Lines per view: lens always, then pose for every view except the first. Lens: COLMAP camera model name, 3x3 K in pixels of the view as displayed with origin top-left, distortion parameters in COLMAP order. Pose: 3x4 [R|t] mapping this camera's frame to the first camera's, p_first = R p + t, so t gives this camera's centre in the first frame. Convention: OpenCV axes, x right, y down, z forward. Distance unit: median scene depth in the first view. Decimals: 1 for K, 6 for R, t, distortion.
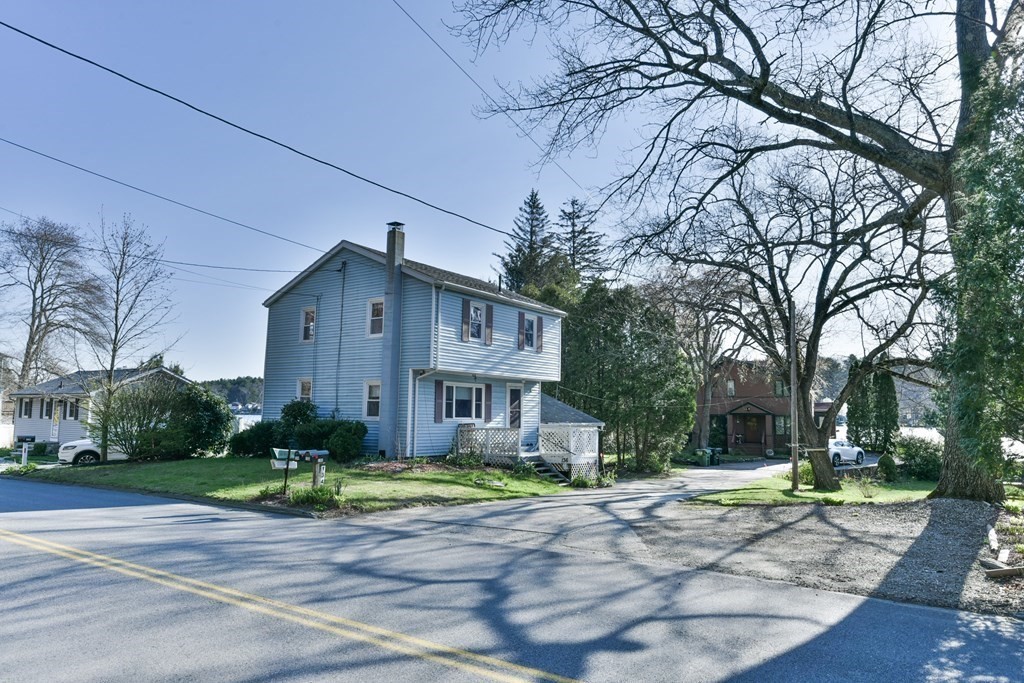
lens RADIAL K [[683.8, 0, 508.4], [0, 683.8, 332.6], [0, 0, 1]] dist [-0.000264, -0.001159]
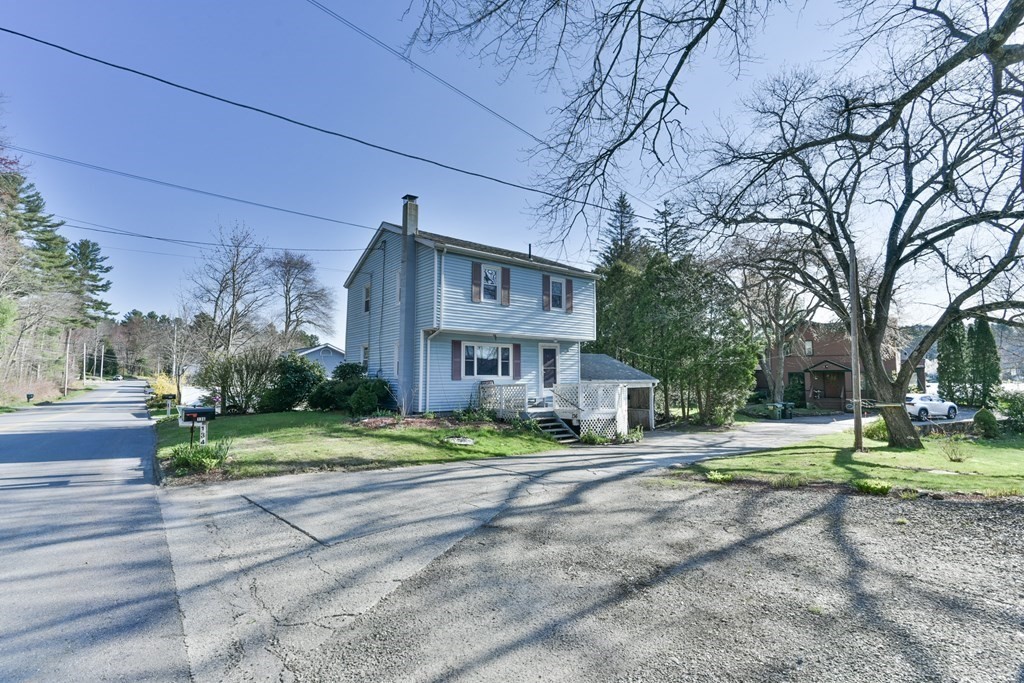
lens RADIAL K [[473.8, 0, 503.4], [0, 473.8, 337.7], [0, 0, 1]] dist [0.000652, -0.004705]
pose [[0.956114, -0.038825, -0.290410, 0.152788], [0.048319, 0.998504, 0.025587, 0.041434], [0.288982, -0.038496, 0.956560, 0.260232]]
